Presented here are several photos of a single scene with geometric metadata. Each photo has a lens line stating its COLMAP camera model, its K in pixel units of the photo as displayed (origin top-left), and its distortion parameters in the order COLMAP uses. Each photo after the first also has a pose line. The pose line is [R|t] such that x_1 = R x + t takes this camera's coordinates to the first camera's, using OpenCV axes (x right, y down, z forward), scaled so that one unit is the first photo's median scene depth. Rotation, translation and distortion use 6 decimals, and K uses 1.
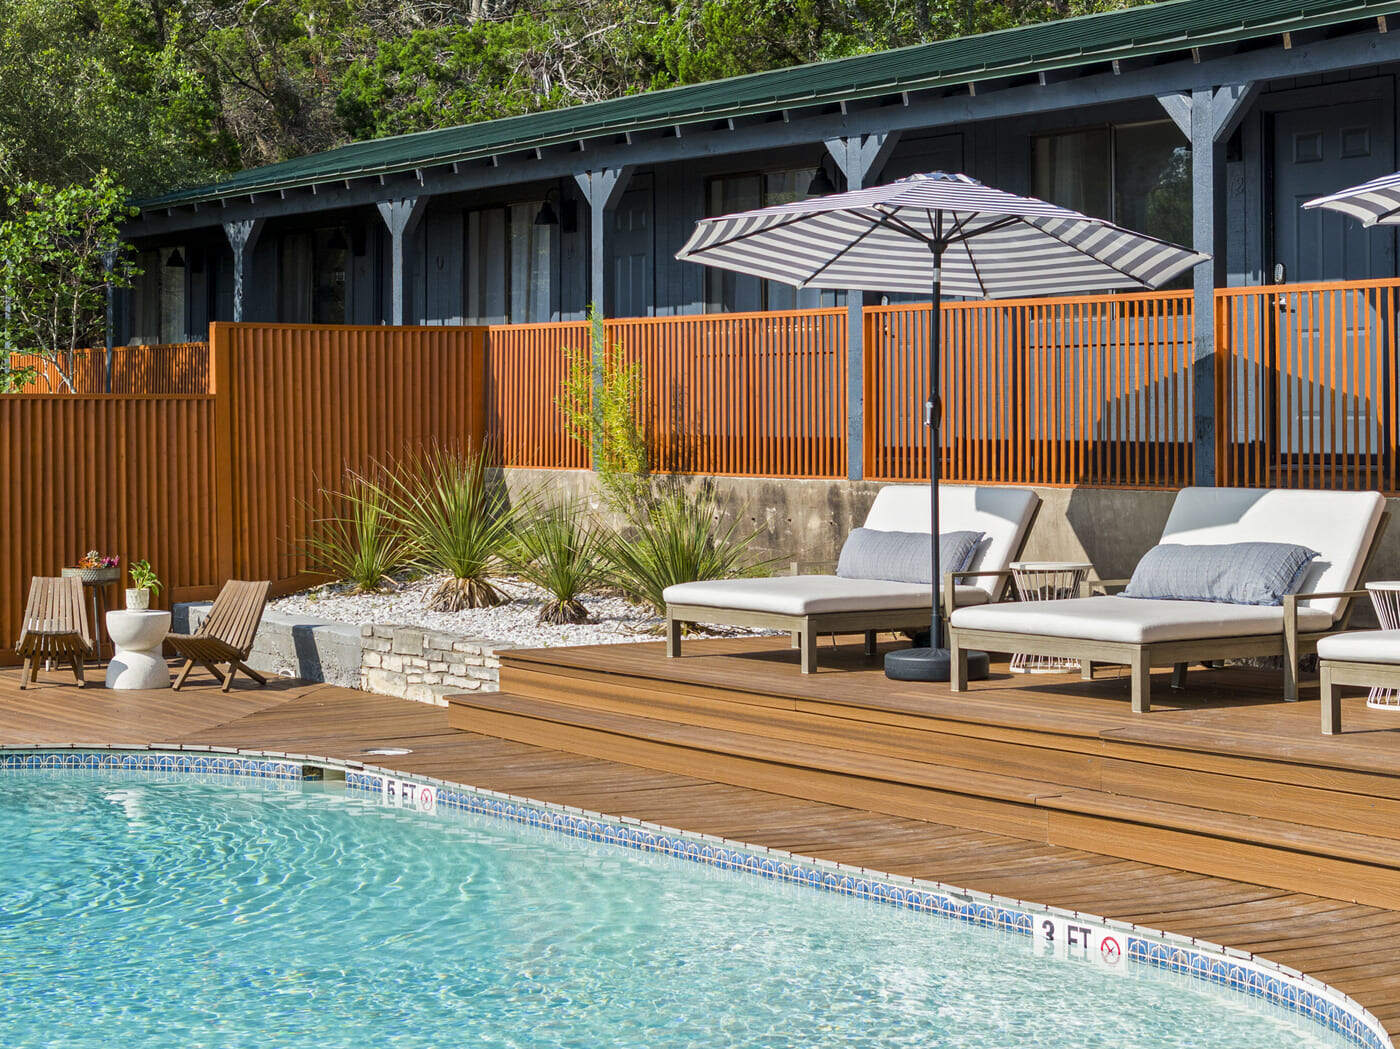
lens RADIAL K [[2817.7, 0, 700.0], [0, 2817.7, 524.5], [0, 0, 1]] dist [-0.074875, 0.319314]
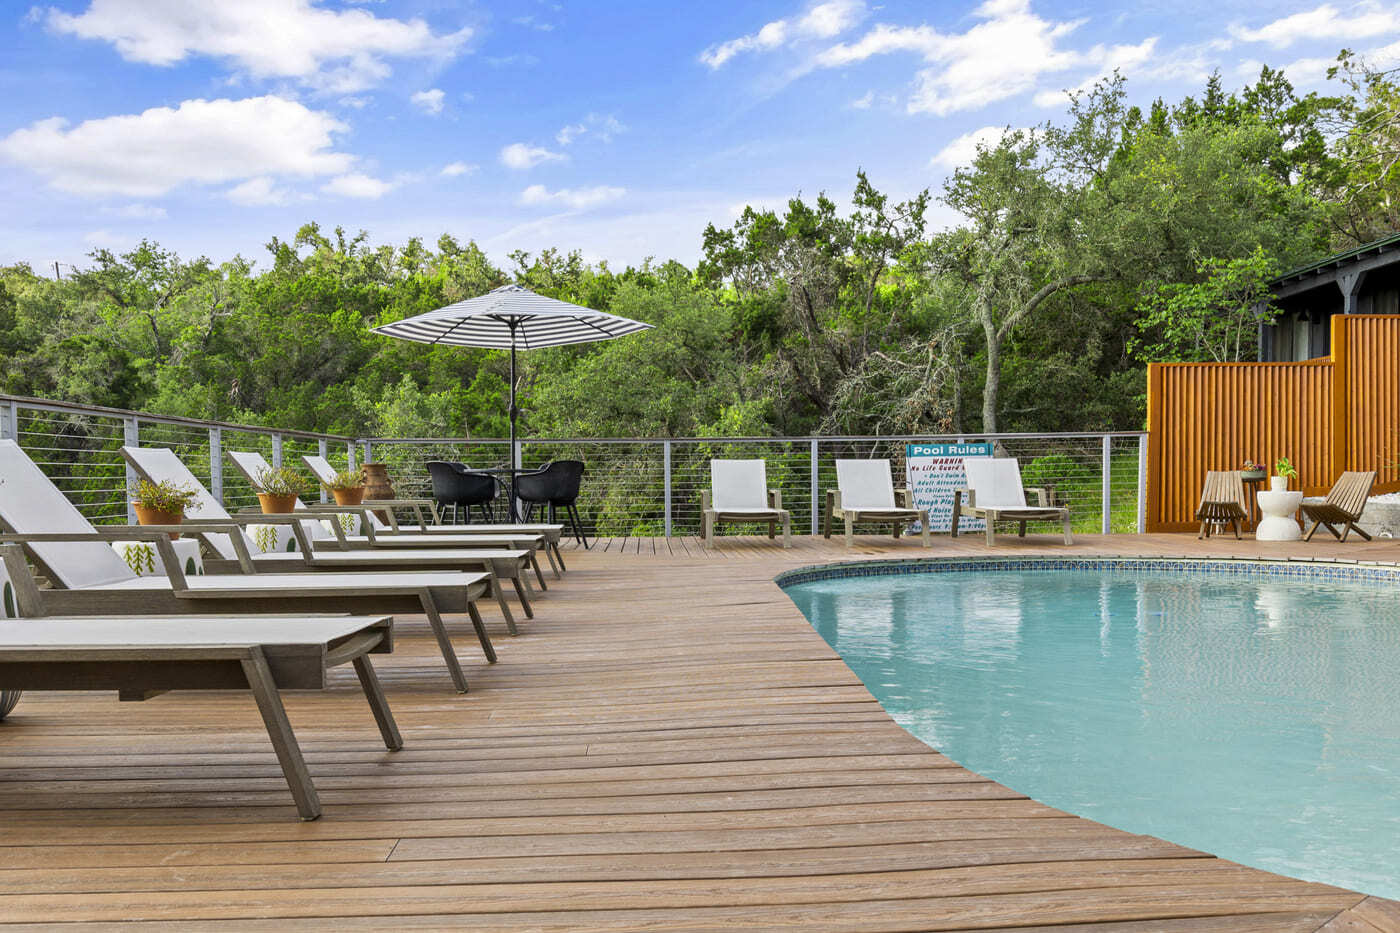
lens RADIAL K [[1423.6, 0, 701.4], [0, 1423.6, 532.3], [0, 0, 1]] dist [0.024546, 0.015511]
pose [[0.838915, 0.017569, -0.543980, -0.042377], [-0.016200, 0.999842, 0.007309, 0.055969], [0.544022, 0.002681, 0.839067, 0.186172]]
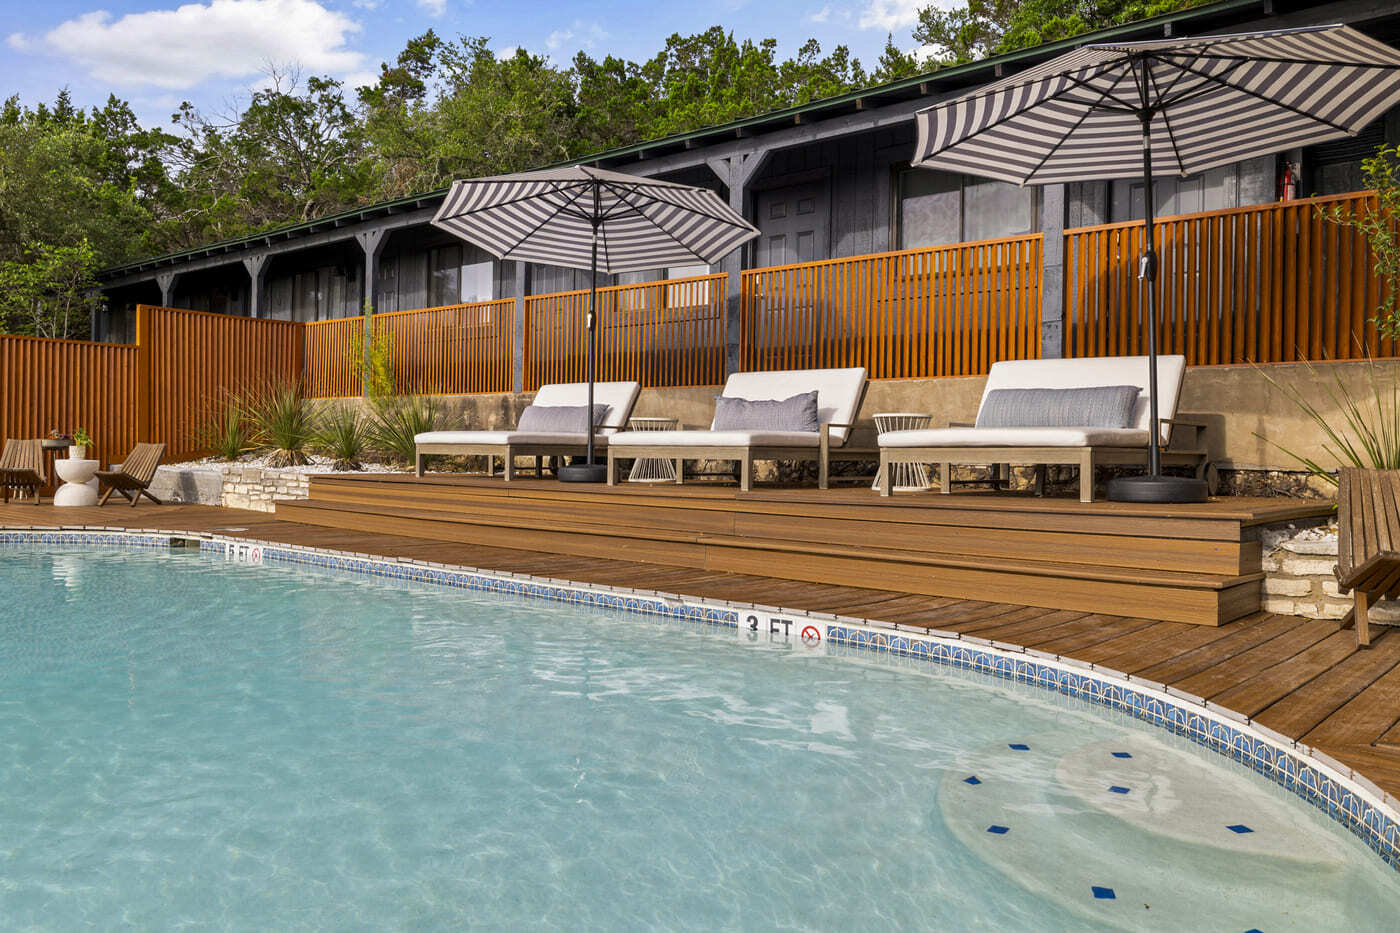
lens RADIAL K [[1112.1, 0, 700.6], [0, 1112.1, 460.5], [0, 0, 1]] dist [-0.000962, 0.006391]
pose [[0.963872, 0.019118, 0.265677, -0.021536], [-0.012542, 0.999572, -0.026427, 0.046911], [-0.266069, 0.022140, 0.963700, 0.287261]]
